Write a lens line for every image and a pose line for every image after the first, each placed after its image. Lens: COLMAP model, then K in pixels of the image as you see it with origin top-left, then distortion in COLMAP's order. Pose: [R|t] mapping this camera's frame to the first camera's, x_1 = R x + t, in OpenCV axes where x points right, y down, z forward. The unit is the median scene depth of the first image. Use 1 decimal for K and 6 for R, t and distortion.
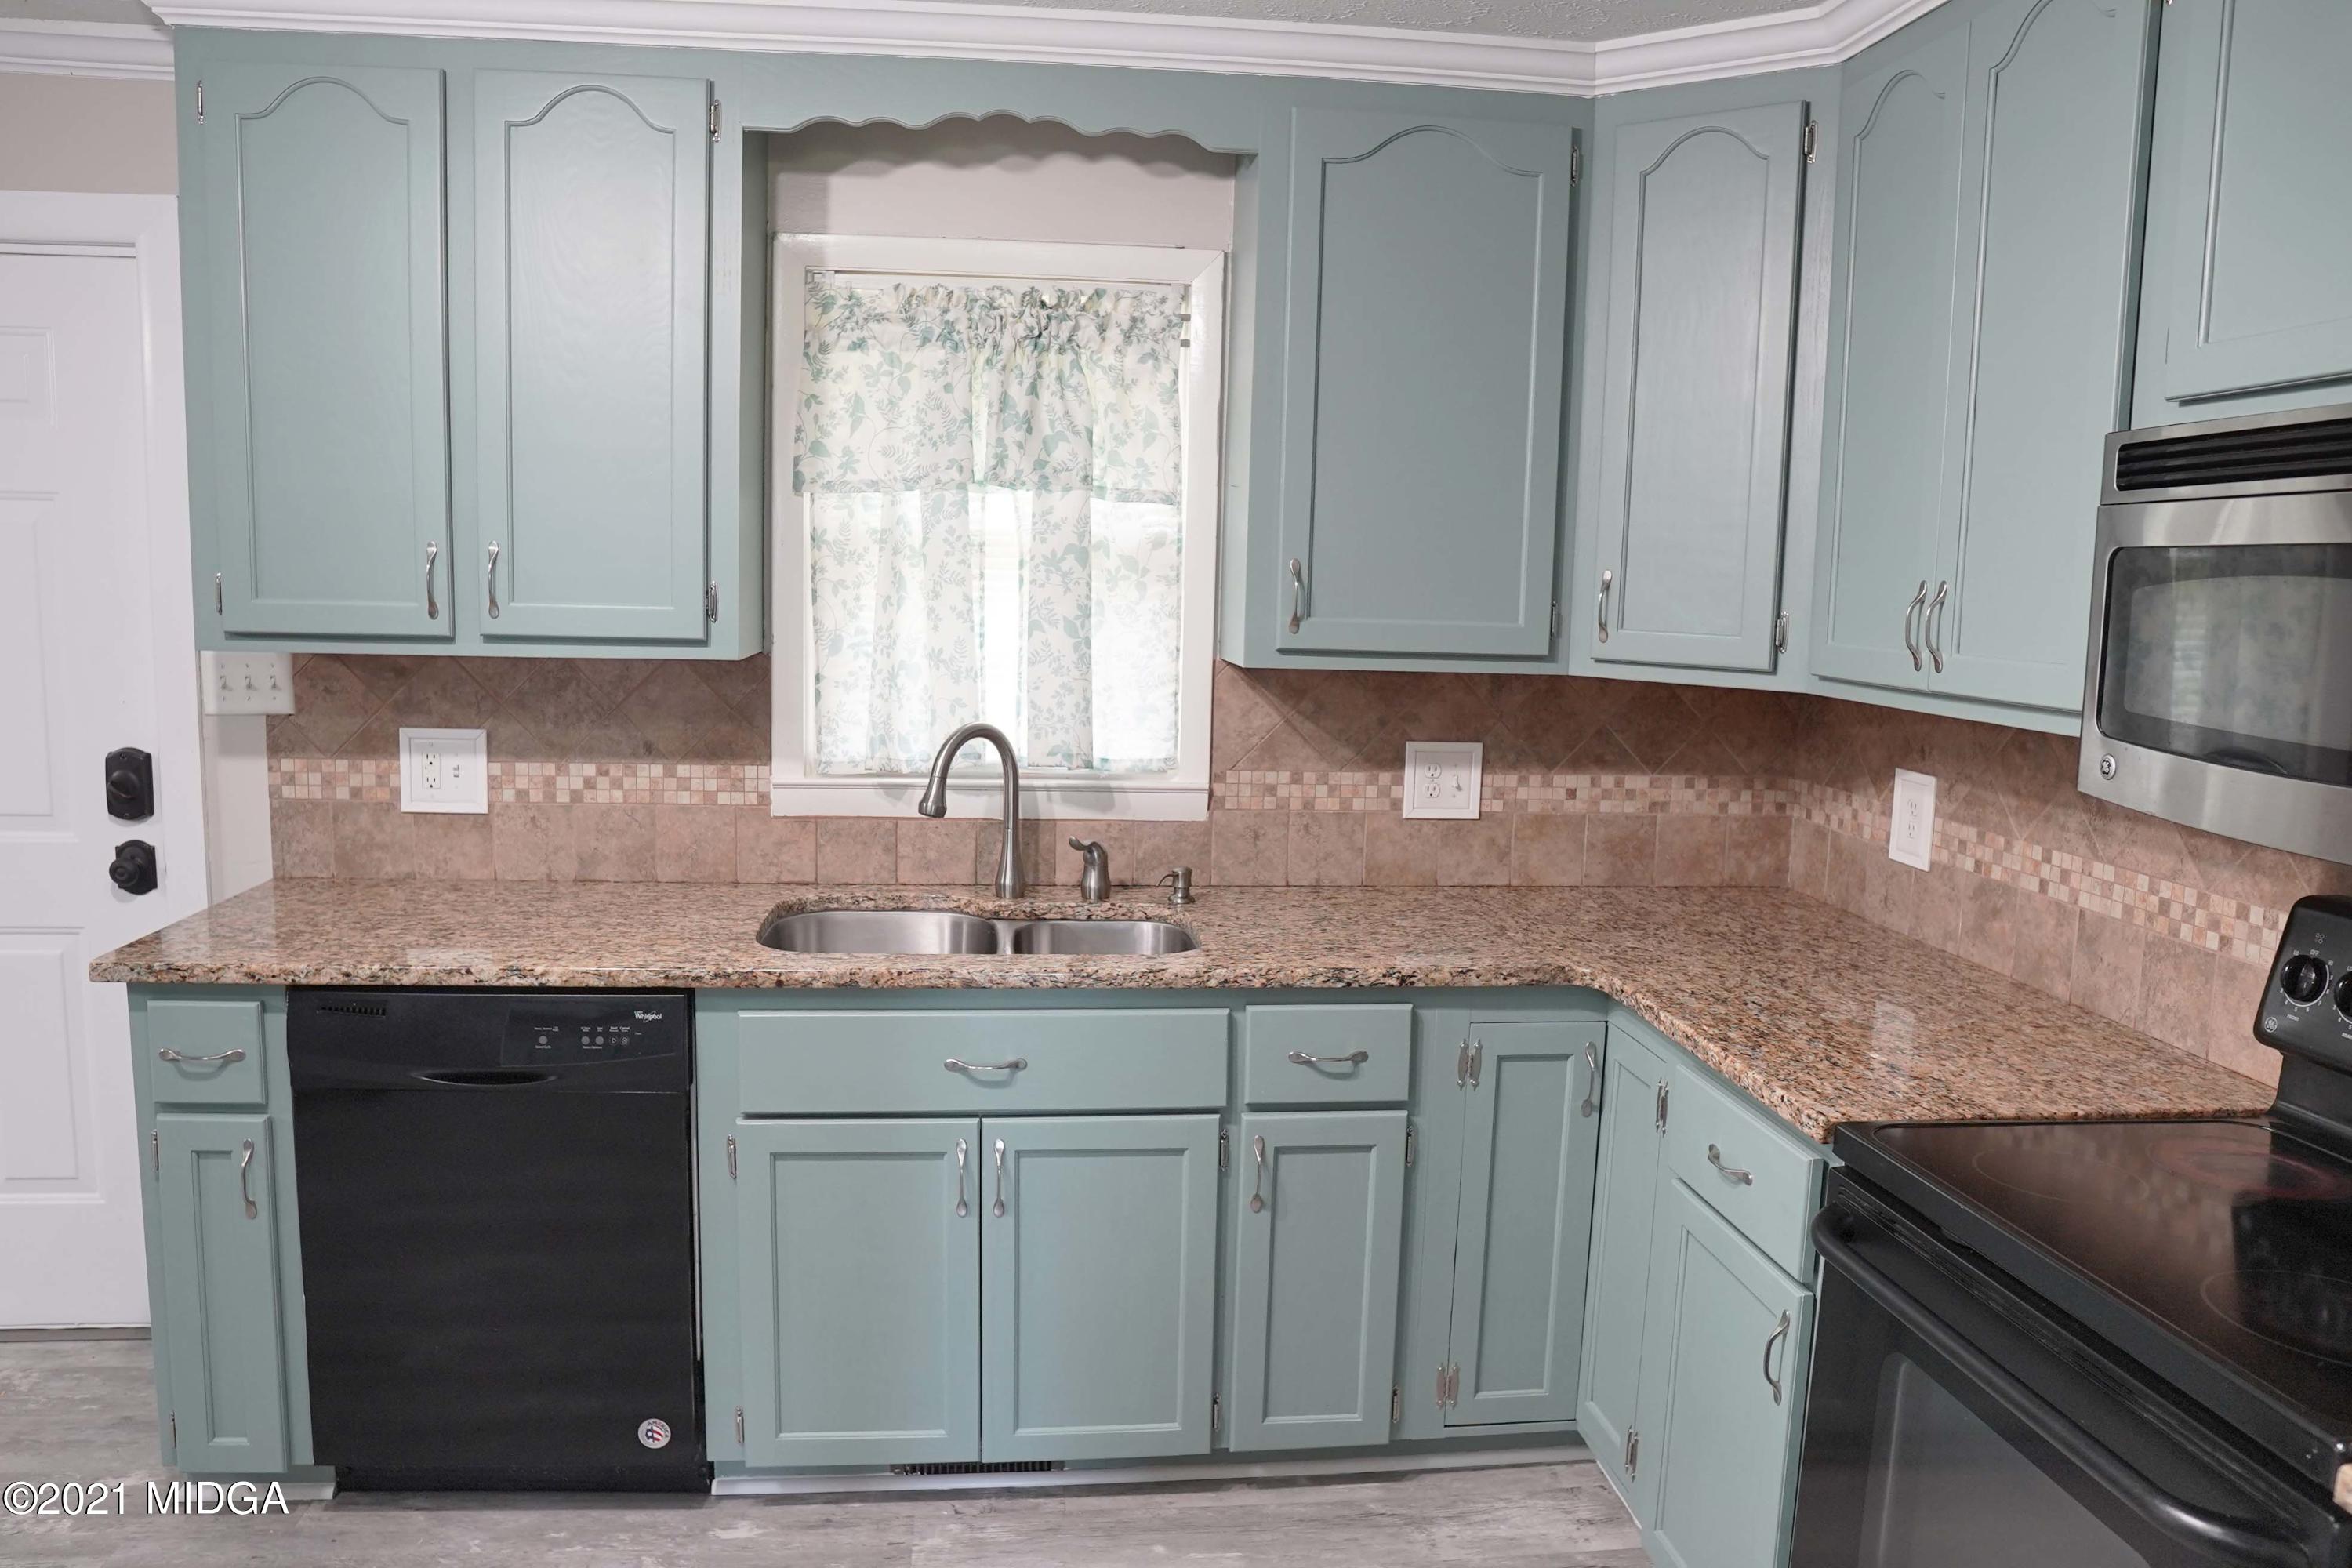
lens RADIAL K [[1666.8, 0, 1165.0], [0, 1666.8, 765.5], [0, 0, 1]] dist [-0.074687, 0.026008]
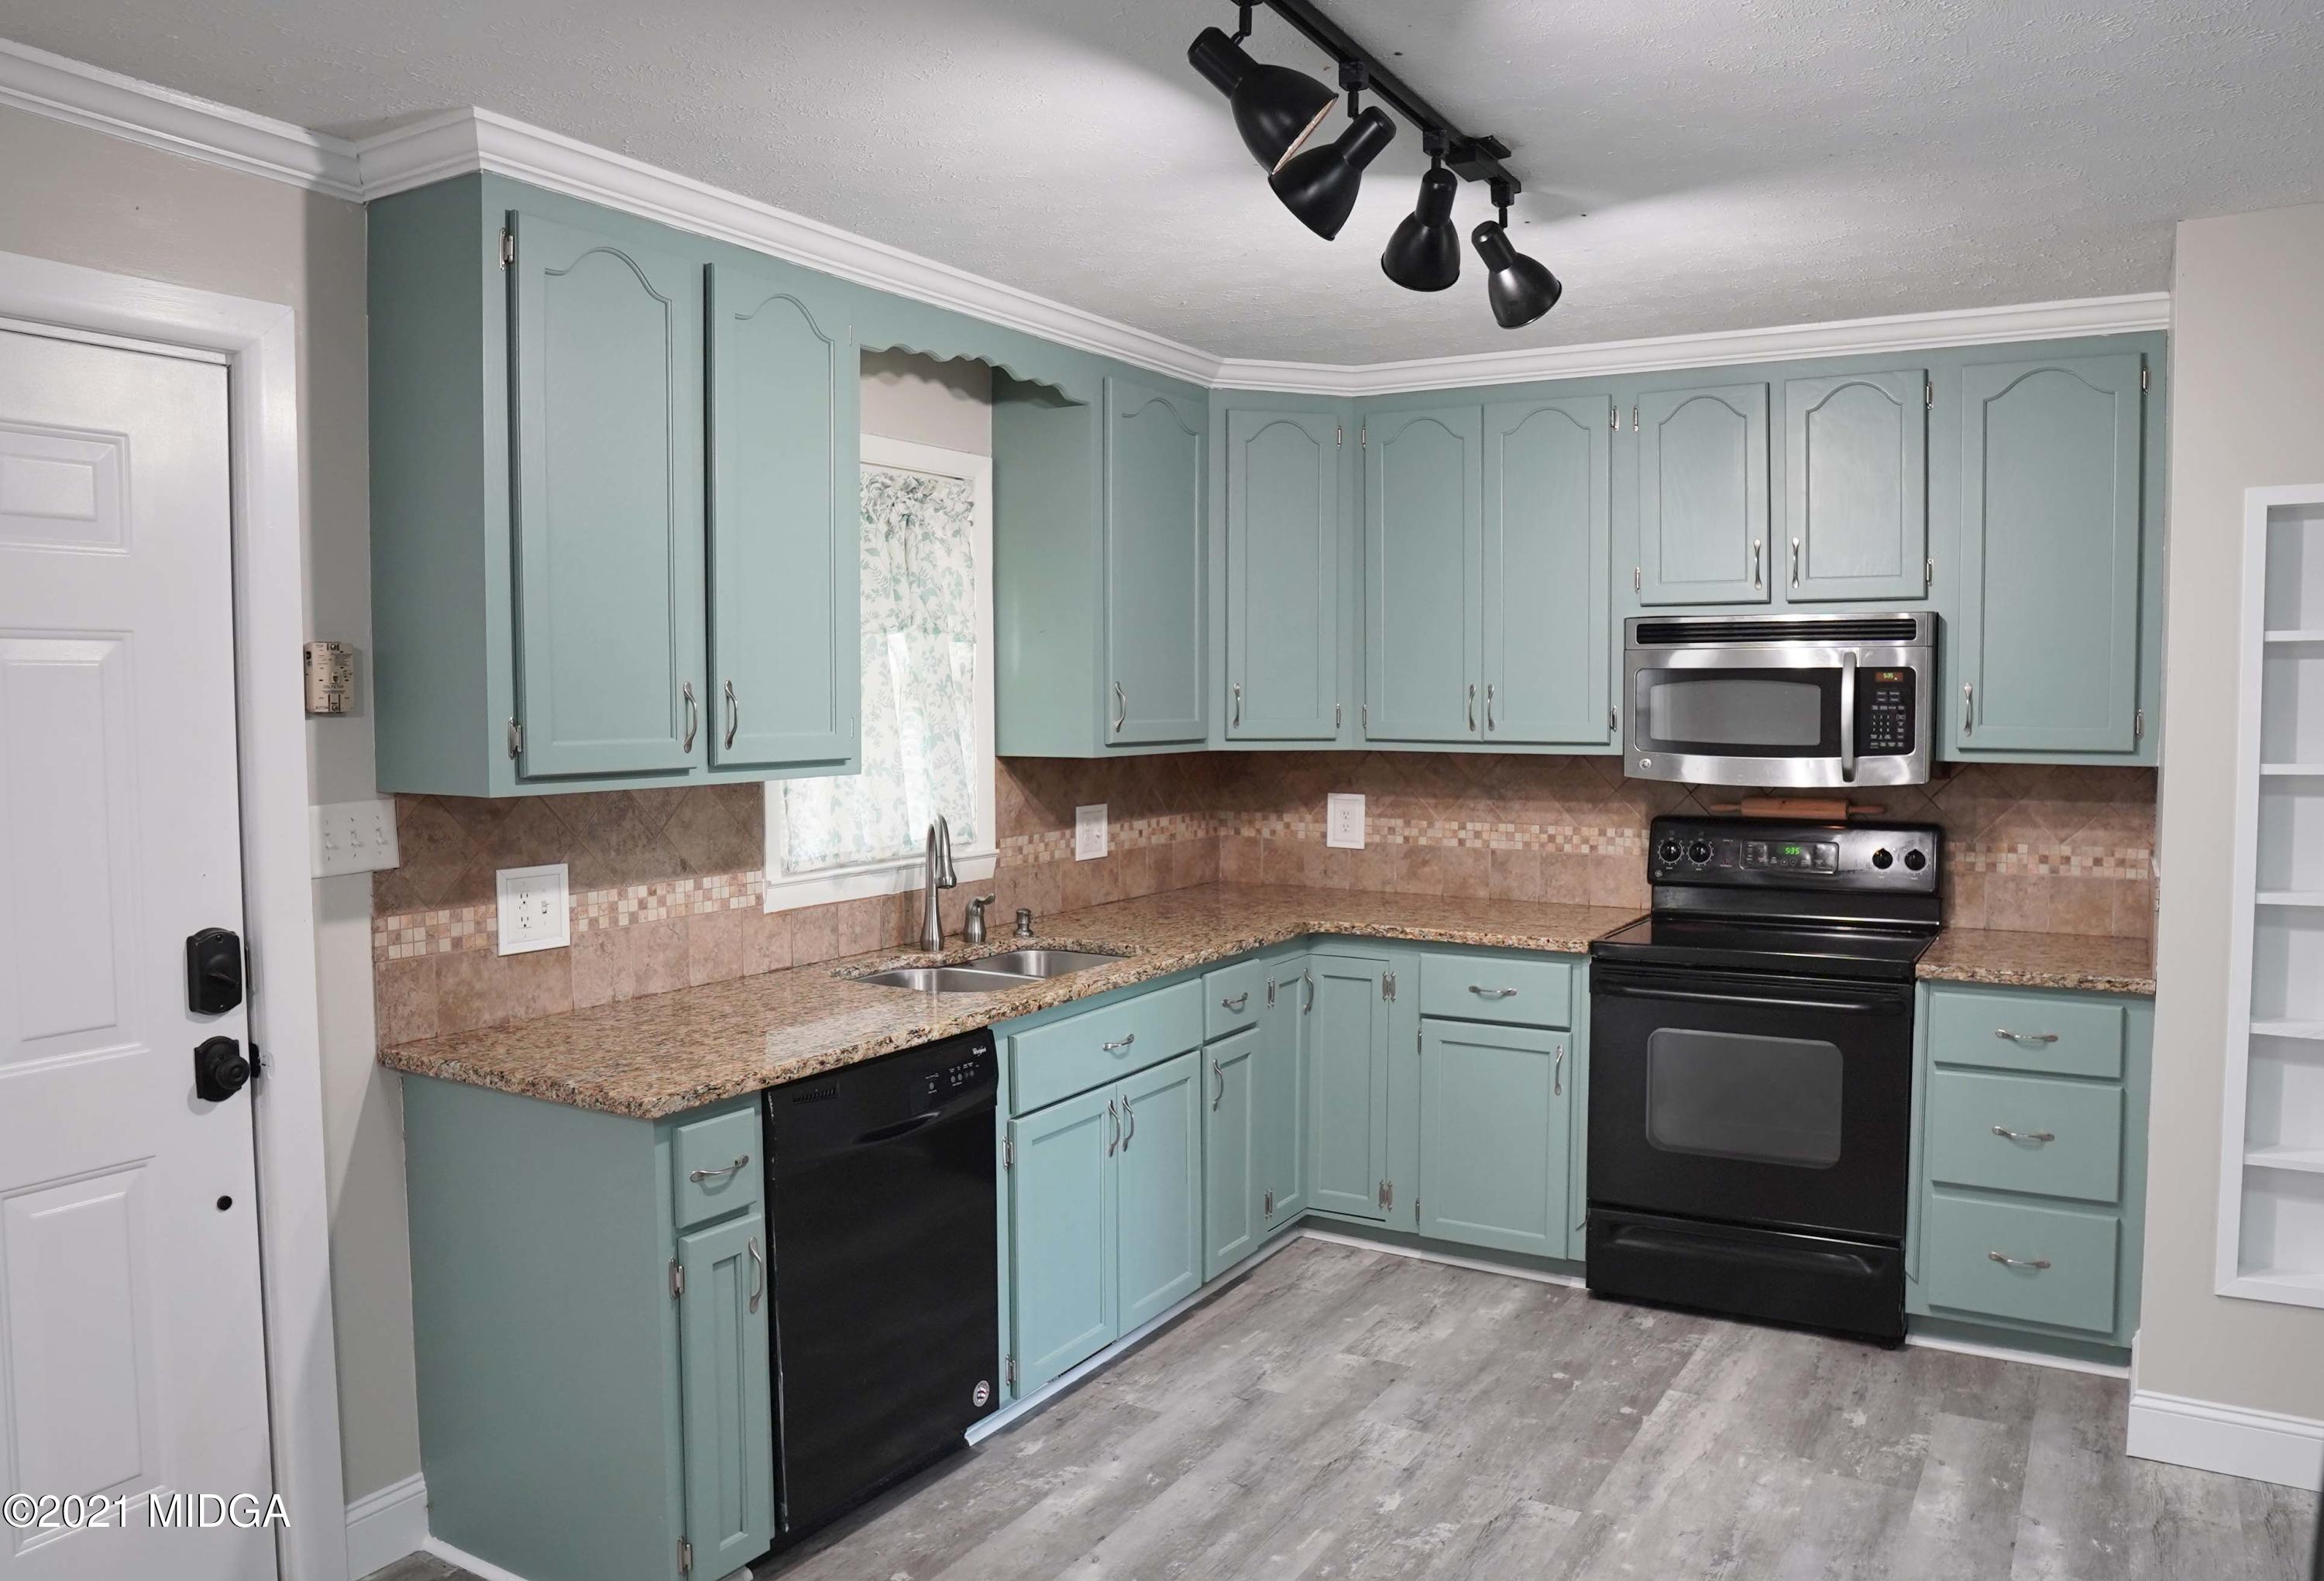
lens RADIAL K [[1657.0, 0, 1174.2], [0, 1657.0, 782.6], [0, 0, 1]] dist [-0.071552, 0.023294]
pose [[0.603735, -0.071362, 0.793984, -0.992233], [0.111372, 0.993768, 0.004633, -0.034478], [-0.789367, 0.085630, 0.607921, 0.076353]]
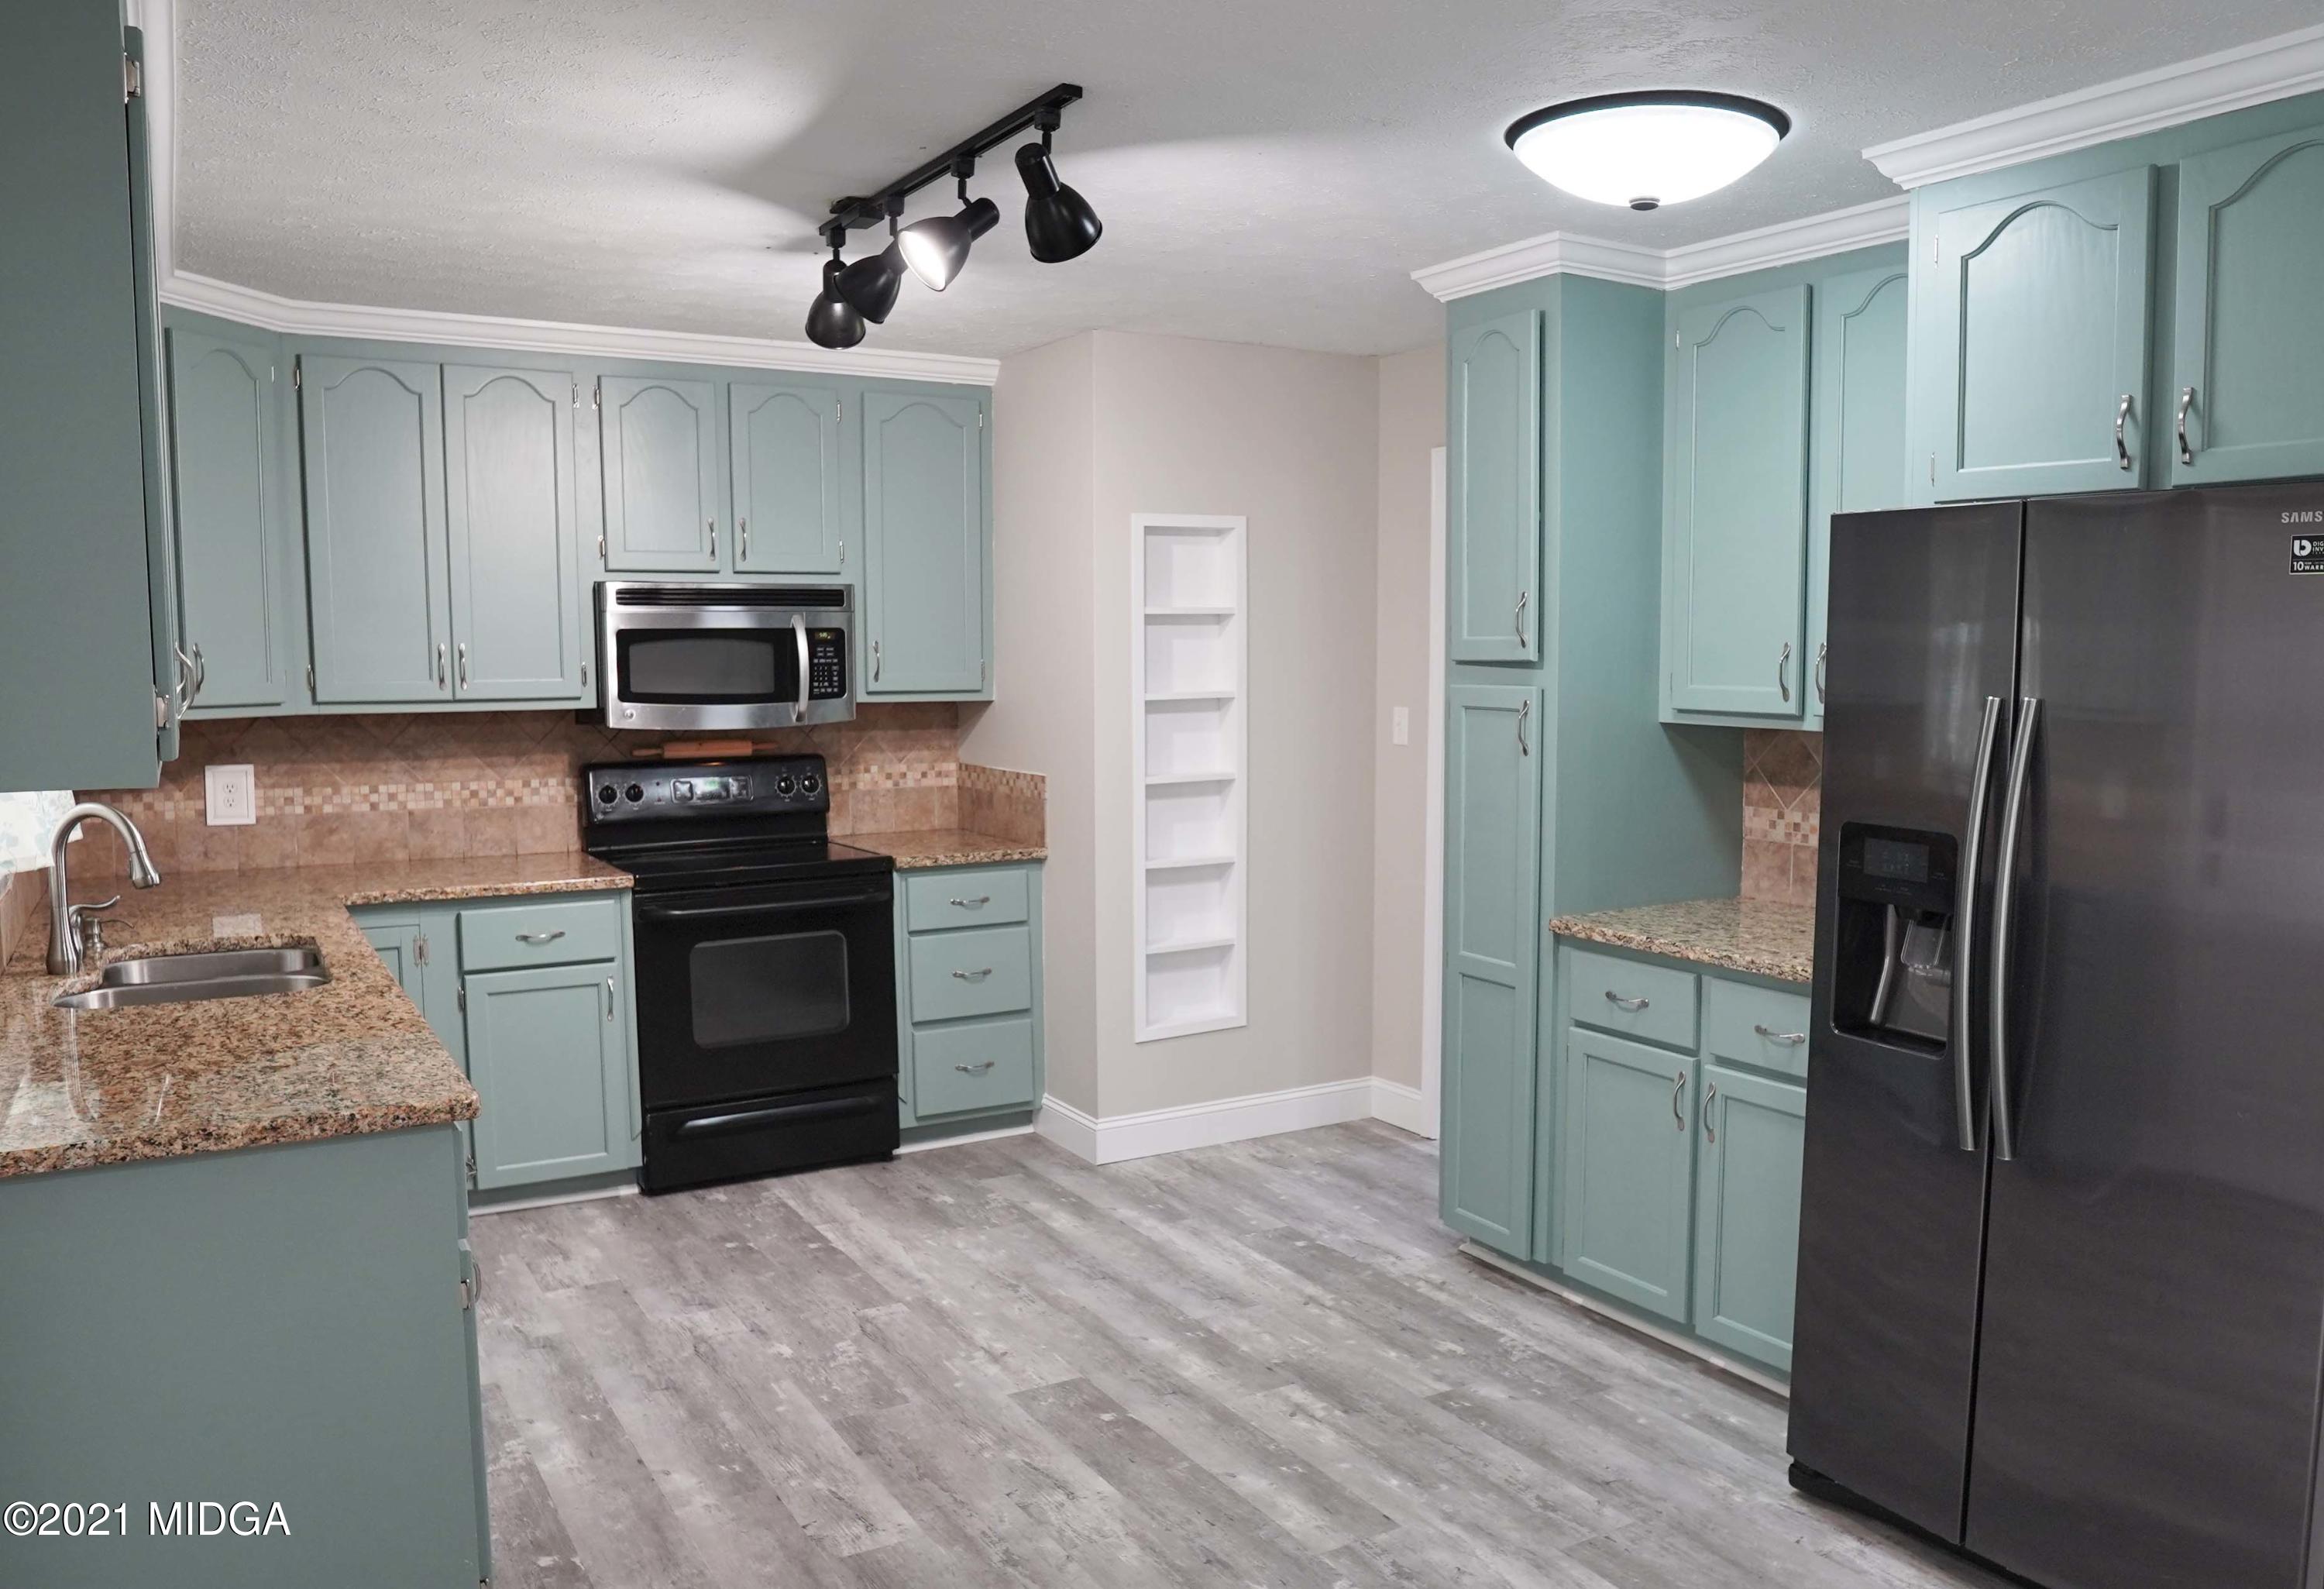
lens RADIAL K [[1746.9, 0, 1168.9], [0, 1746.9, 802.5], [0, 0, 1]] dist [-0.061463, 0.004677]
pose [[-0.390072, -0.107726, 0.914461, -1.334047], [0.100371, 0.982240, 0.158524, -0.124707], [-0.915298, 0.153621, -0.372332, 0.758082]]
